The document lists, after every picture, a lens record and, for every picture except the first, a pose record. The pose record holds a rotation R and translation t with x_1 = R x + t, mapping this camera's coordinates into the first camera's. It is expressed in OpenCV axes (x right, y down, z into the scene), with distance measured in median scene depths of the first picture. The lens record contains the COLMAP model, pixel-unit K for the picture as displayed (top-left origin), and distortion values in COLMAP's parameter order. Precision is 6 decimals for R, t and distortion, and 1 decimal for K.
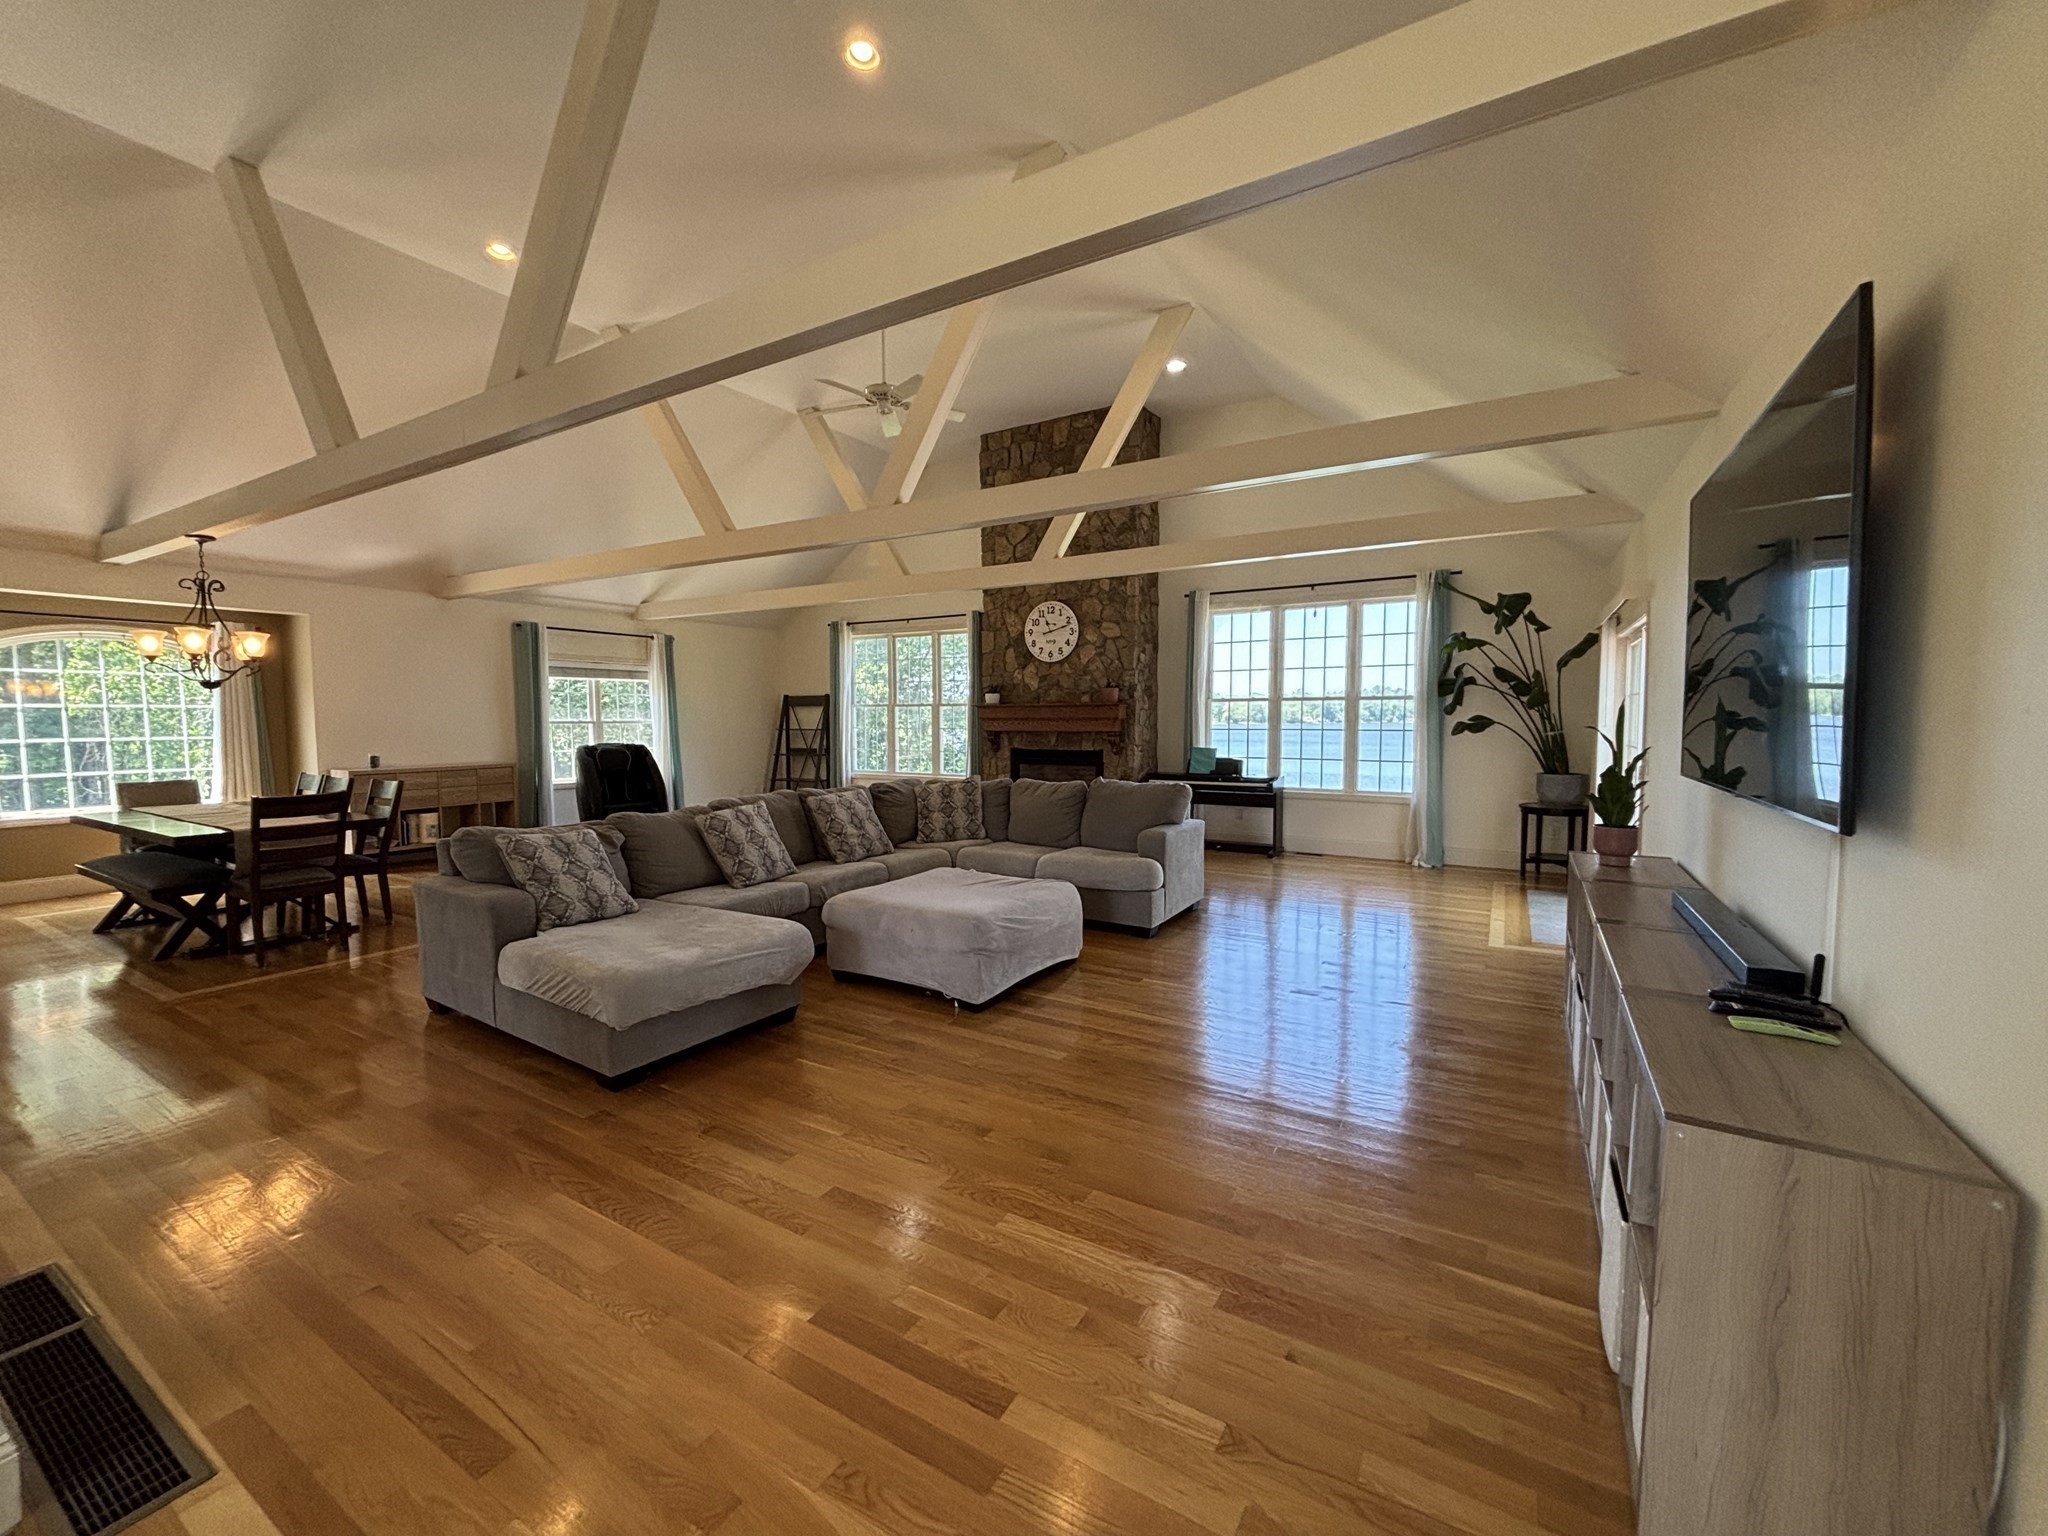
lens RADIAL K [[827.2, 0, 1023.5], [0, 827.2, 772.8], [0, 0, 1]] dist [0.007788, -0.000533]
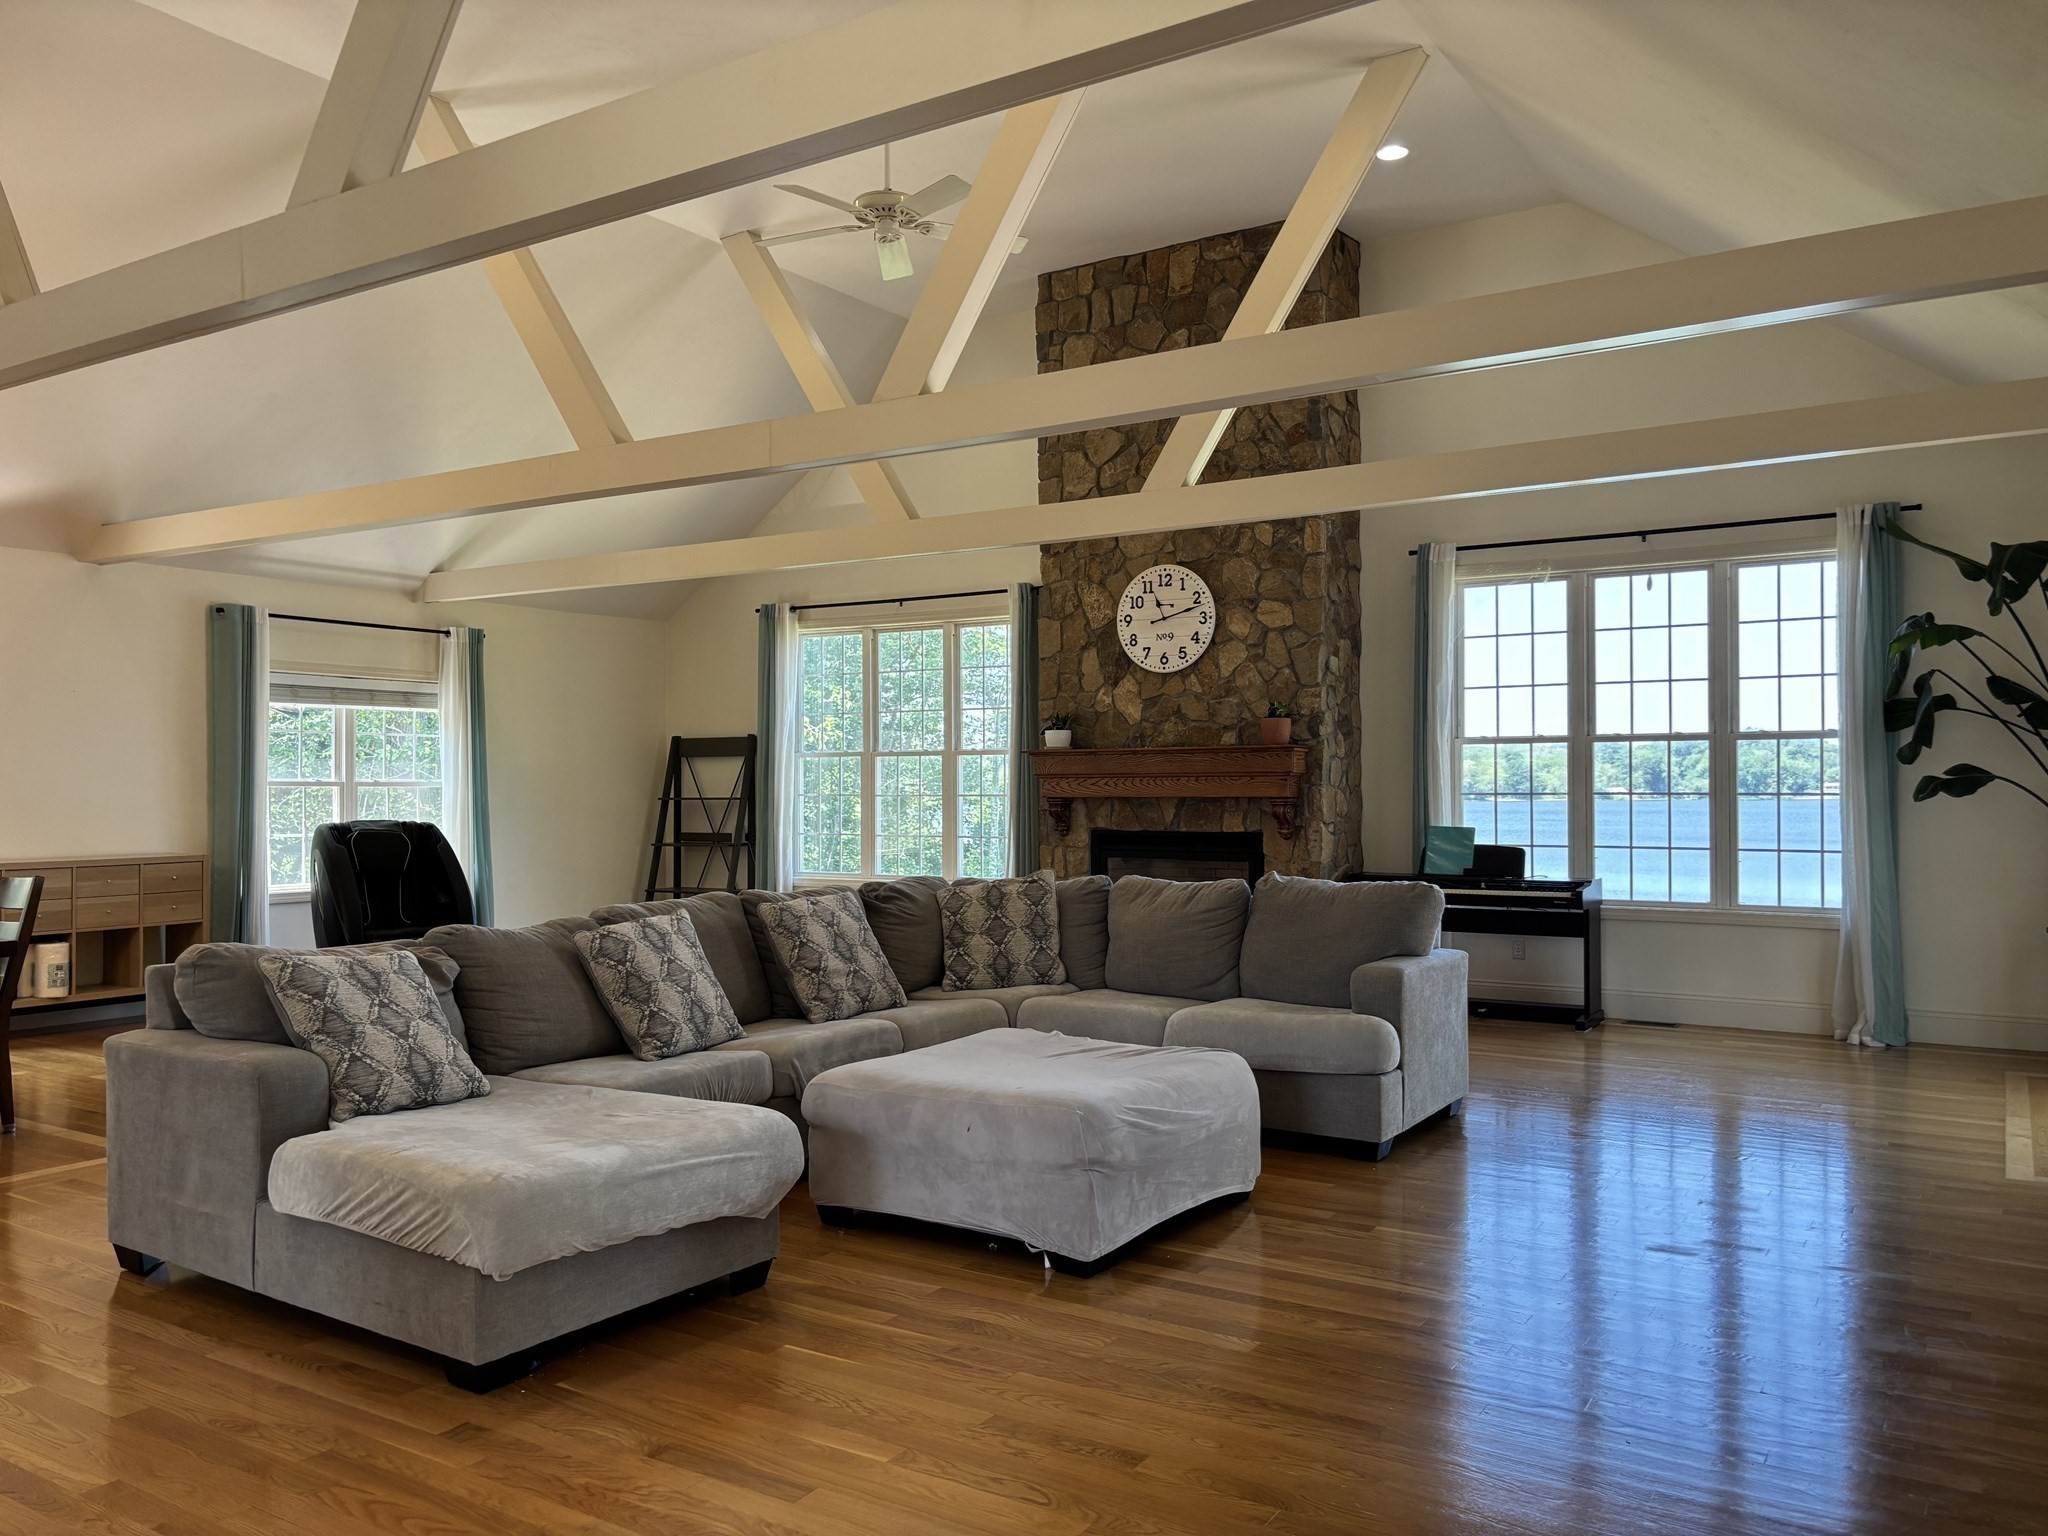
lens RADIAL K [[1556.0, 0, 1019.4], [0, 1556.0, 779.0], [0, 0, 1]] dist [0.037679, -0.047871]
pose [[0.999451, -0.000442, -0.033125, -0.037573], [-0.001992, 0.997299, -0.073416, 0.017301], [0.033068, 0.073442, 0.996751, -0.047770]]
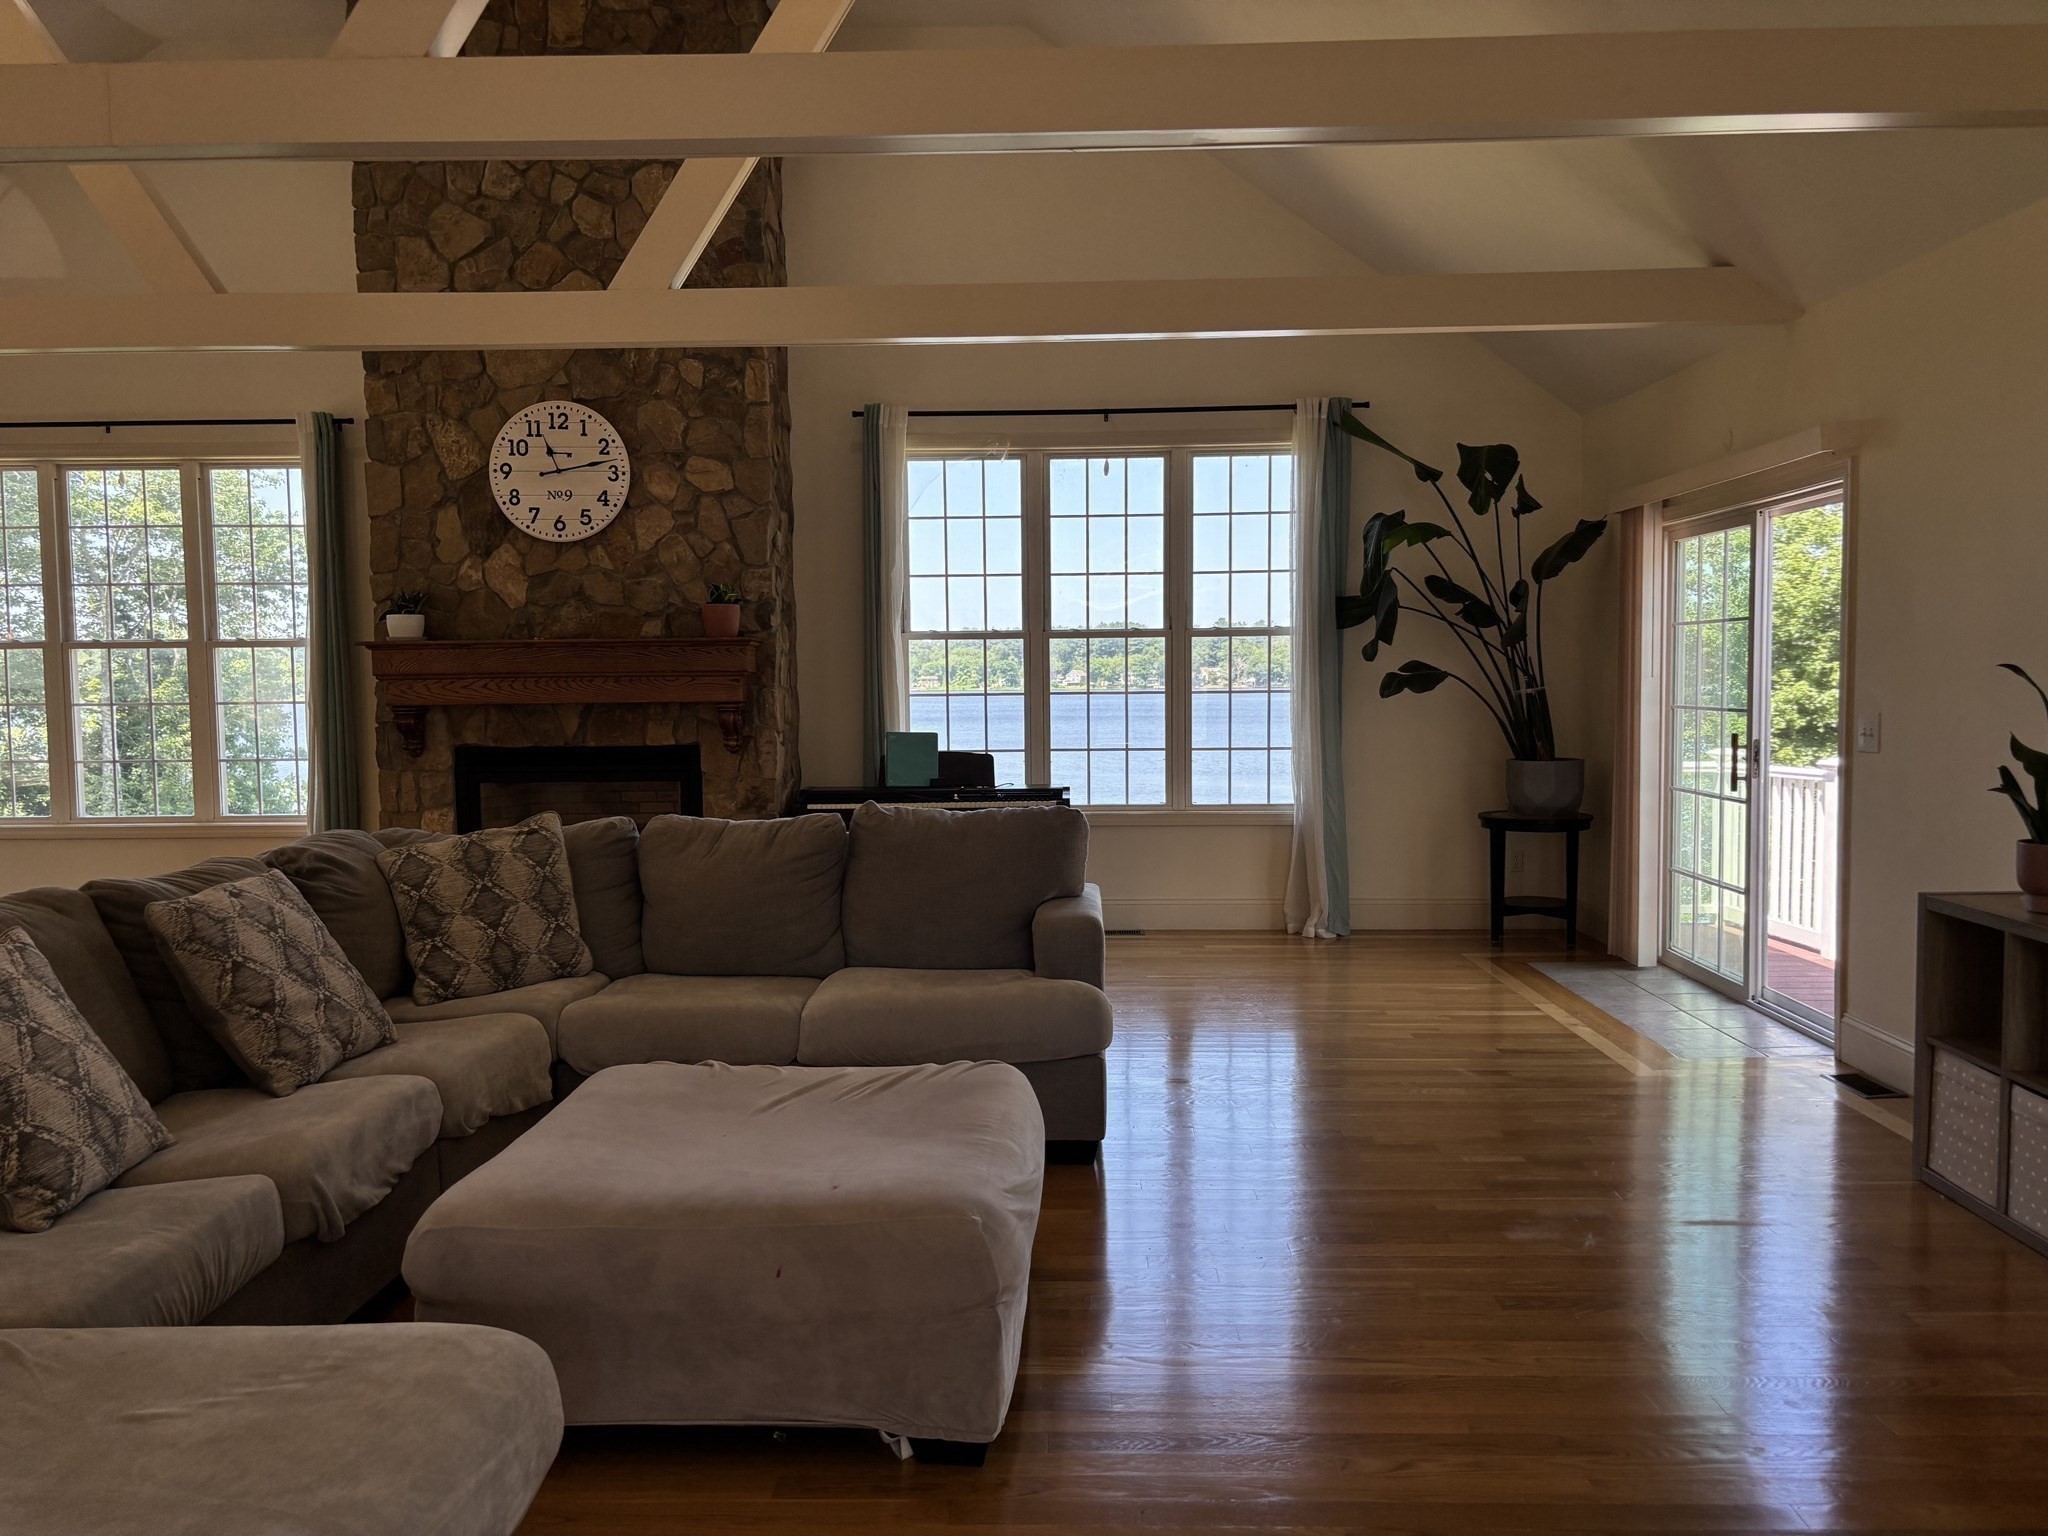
lens RADIAL K [[1556.0, 0, 1037.8], [0, 1556.0, 761.4], [0, 0, 1]] dist [0.037679, -0.047871]
pose [[0.859950, -0.034600, 0.509204, -0.213427], [0.042569, 0.999086, -0.004003, -0.007947], [-0.508600, 0.025118, 0.860637, 0.220943]]
